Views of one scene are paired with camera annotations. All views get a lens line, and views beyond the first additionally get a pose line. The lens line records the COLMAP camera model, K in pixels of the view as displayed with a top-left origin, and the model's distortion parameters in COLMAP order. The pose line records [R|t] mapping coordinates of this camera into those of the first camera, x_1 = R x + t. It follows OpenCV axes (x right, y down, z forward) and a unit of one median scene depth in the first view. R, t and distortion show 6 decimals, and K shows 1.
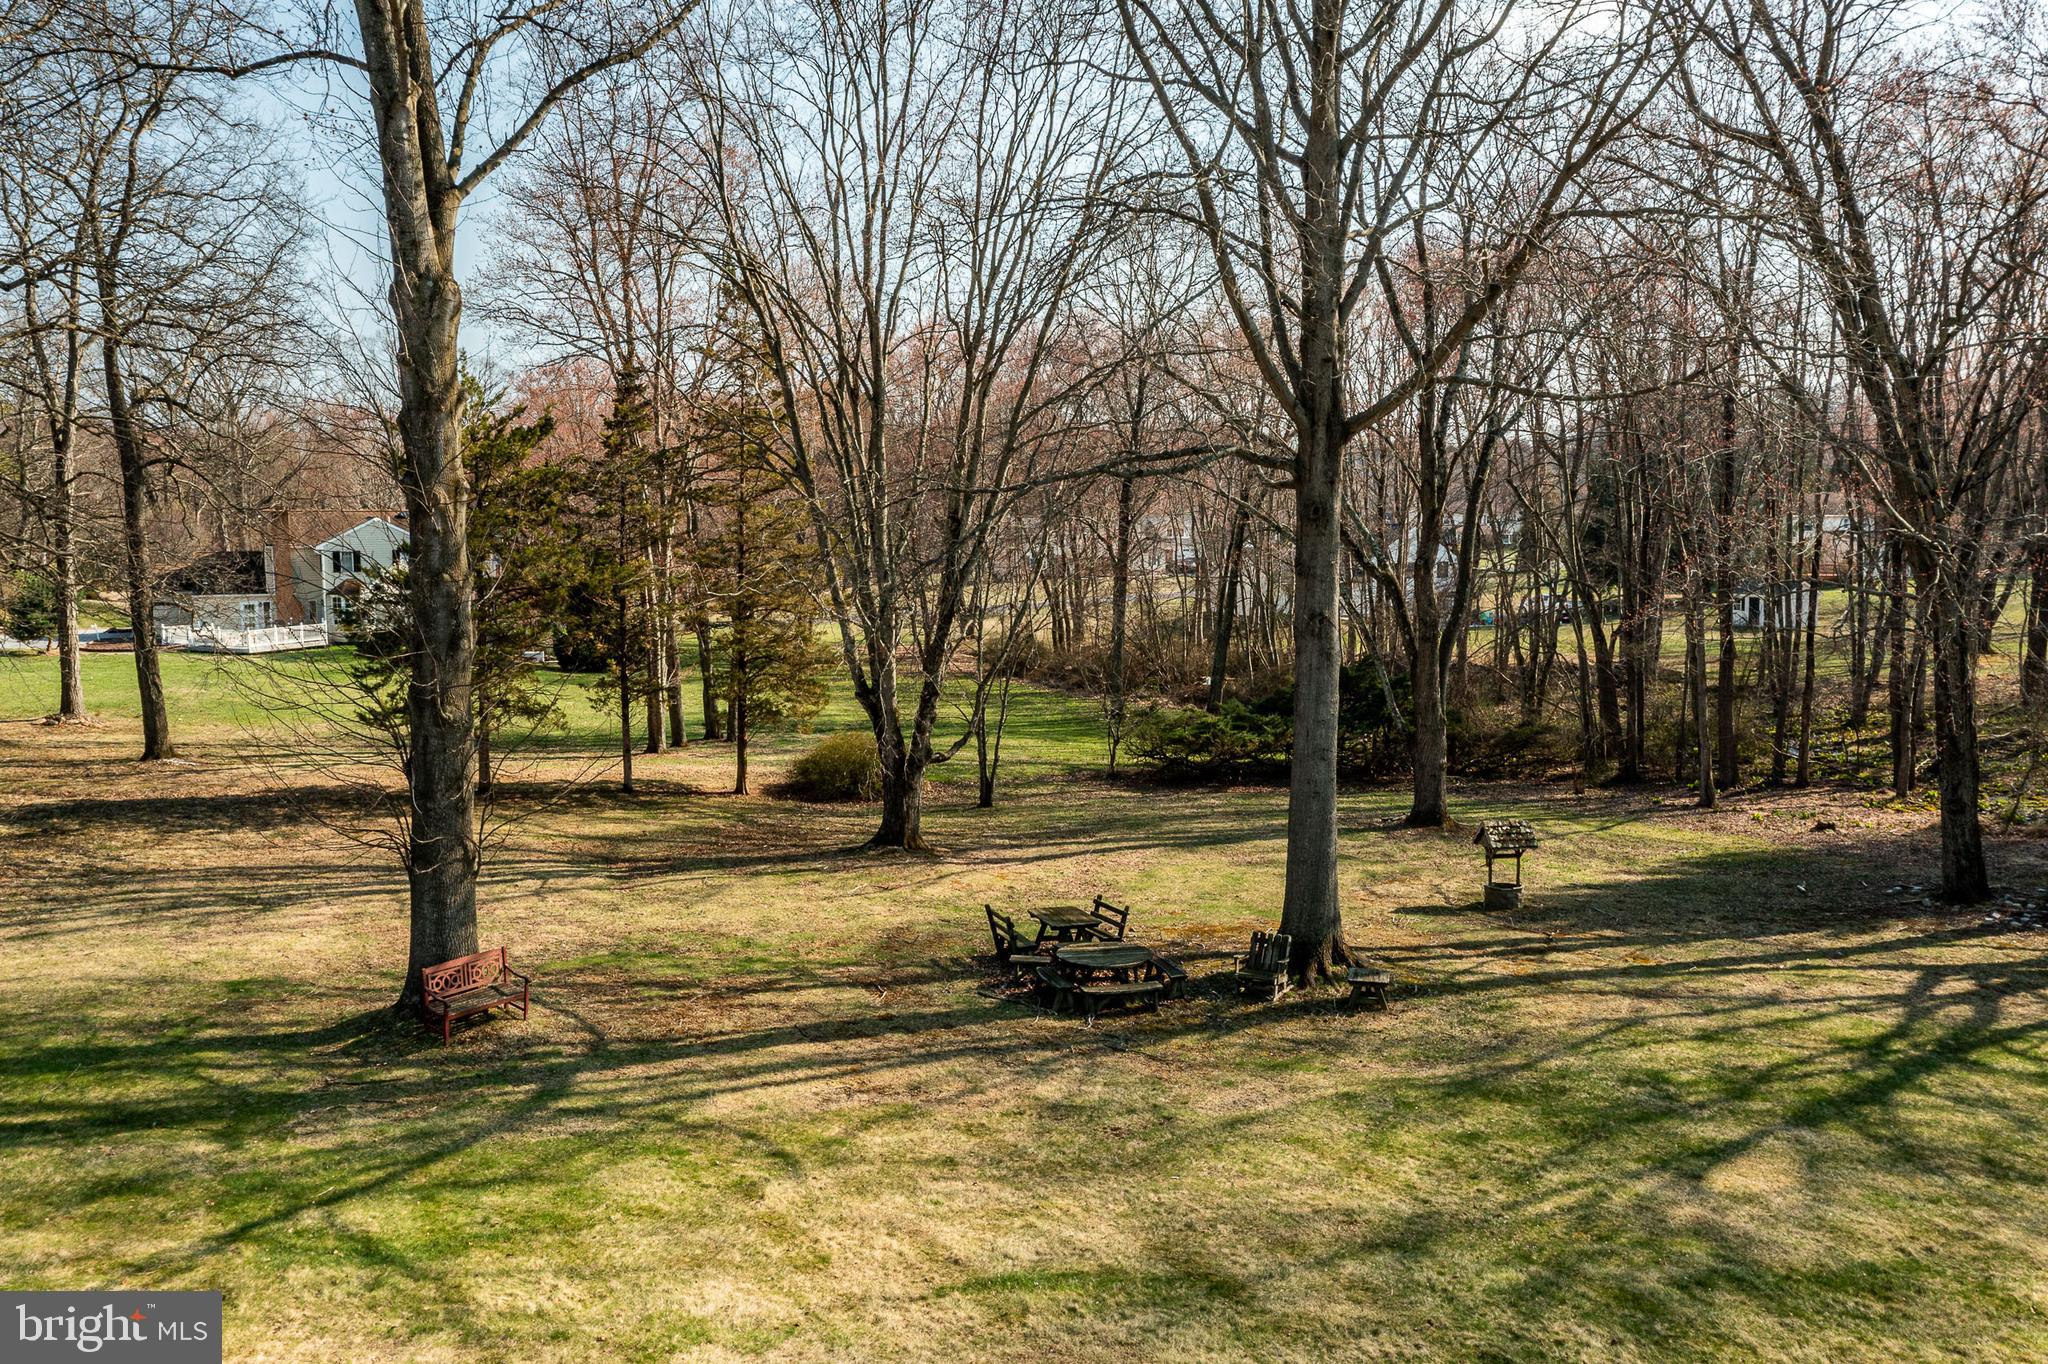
lens RADIAL K [[1595.2, 0, 1025.5], [0, 1595.2, 676.6], [0, 0, 1]] dist [0.008490, 0.012802]
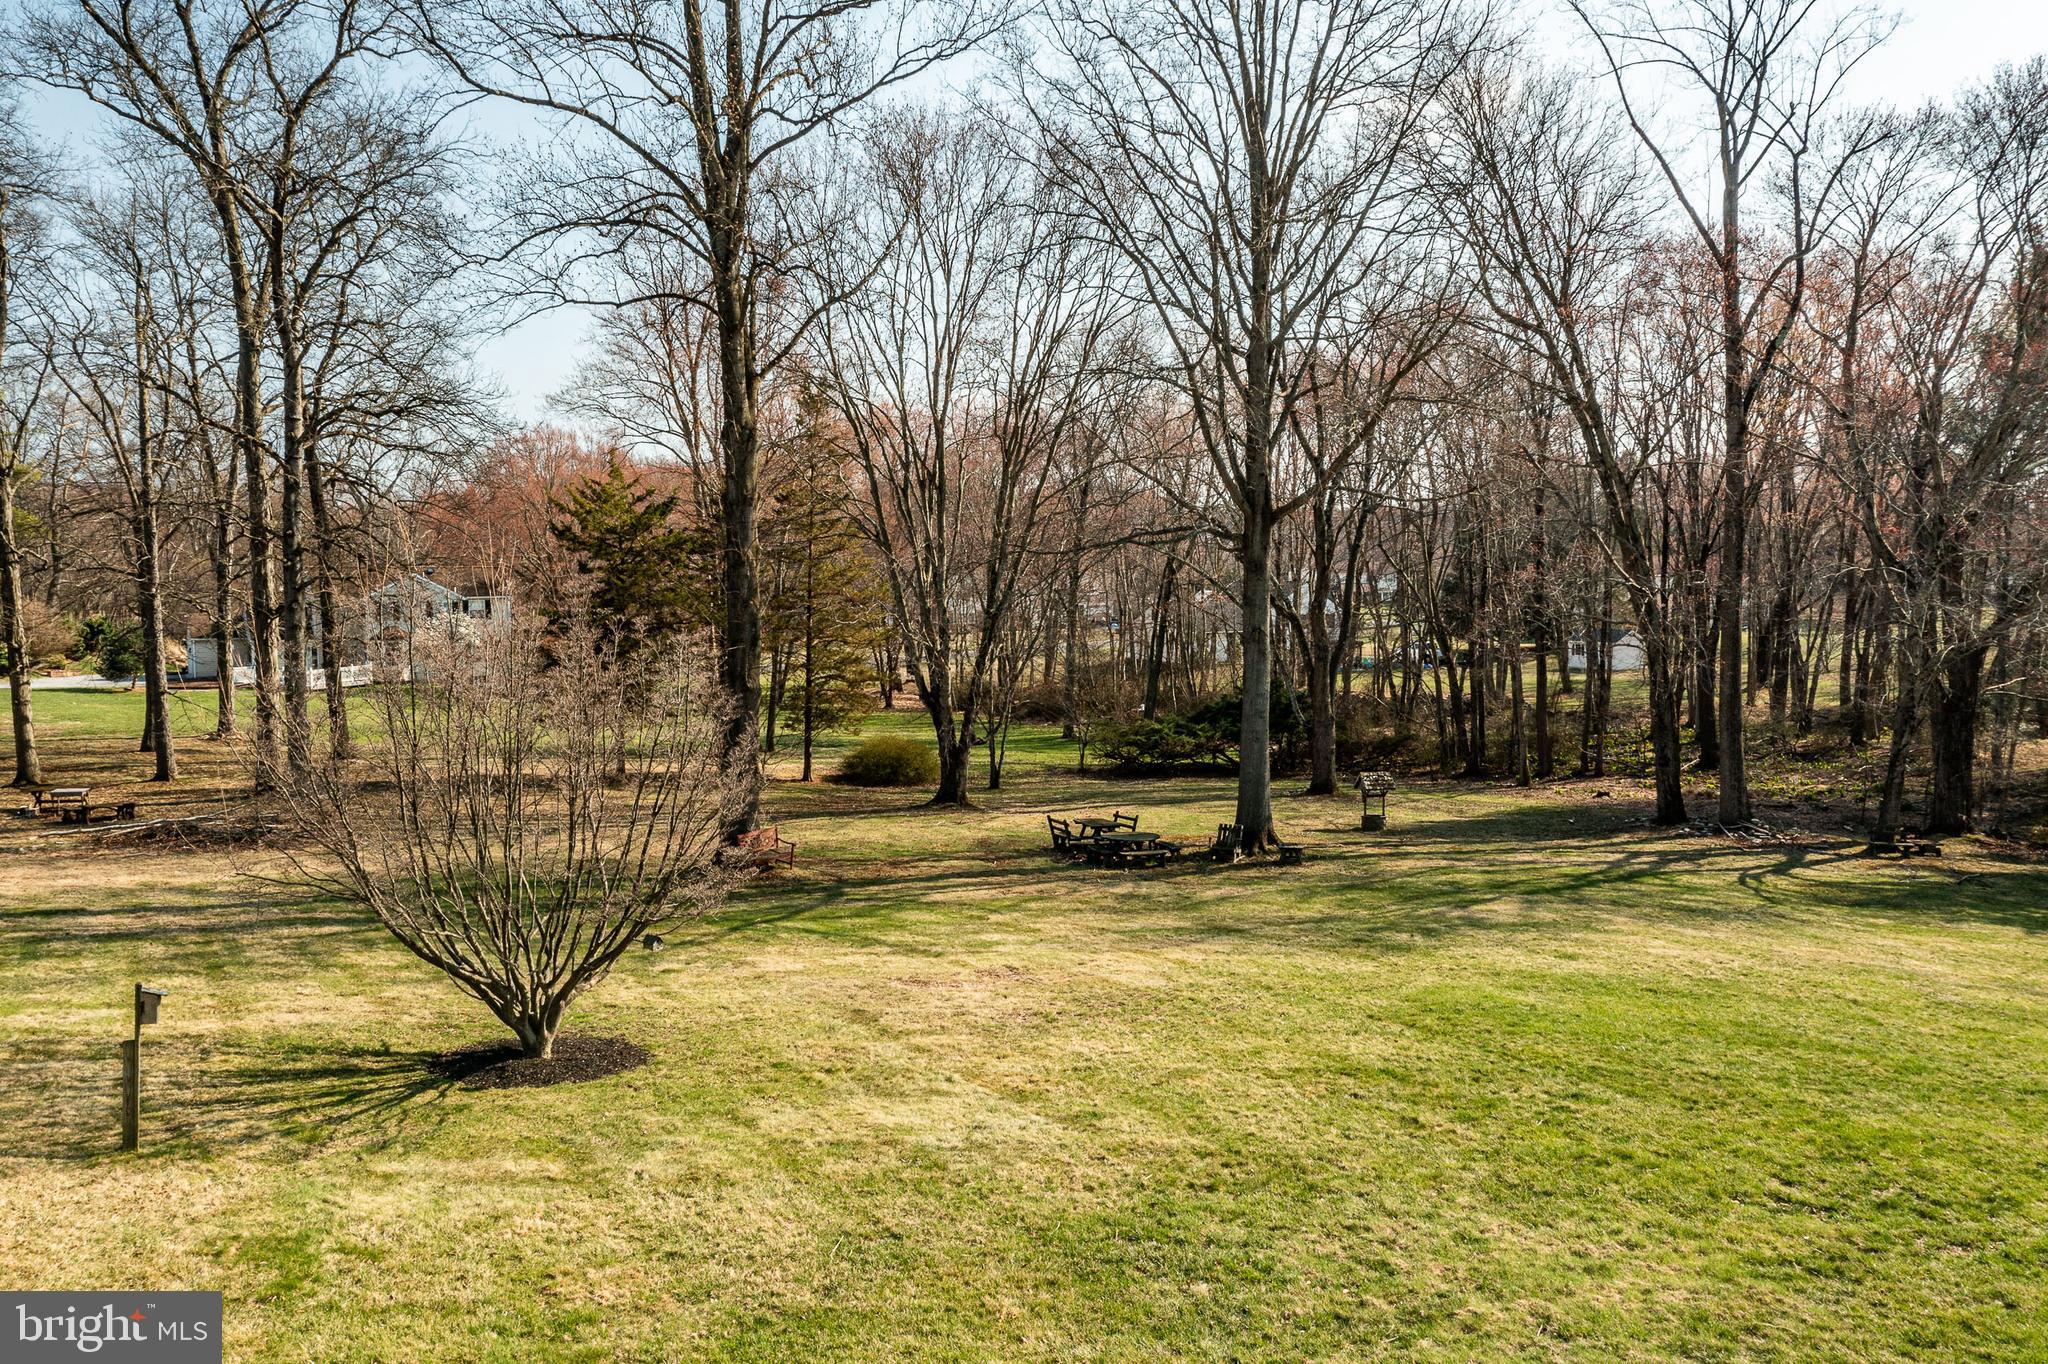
lens RADIAL K [[1595.2, 0, 1022.2], [0, 1595.2, 687.3], [0, 0, 1]] dist [0.008490, 0.012802]
pose [[0.997843, -0.002558, 0.065600, -0.144278], [0.004641, 0.999490, -0.031609, 0.062930], [-0.065485, 0.031845, 0.997345, -0.536174]]
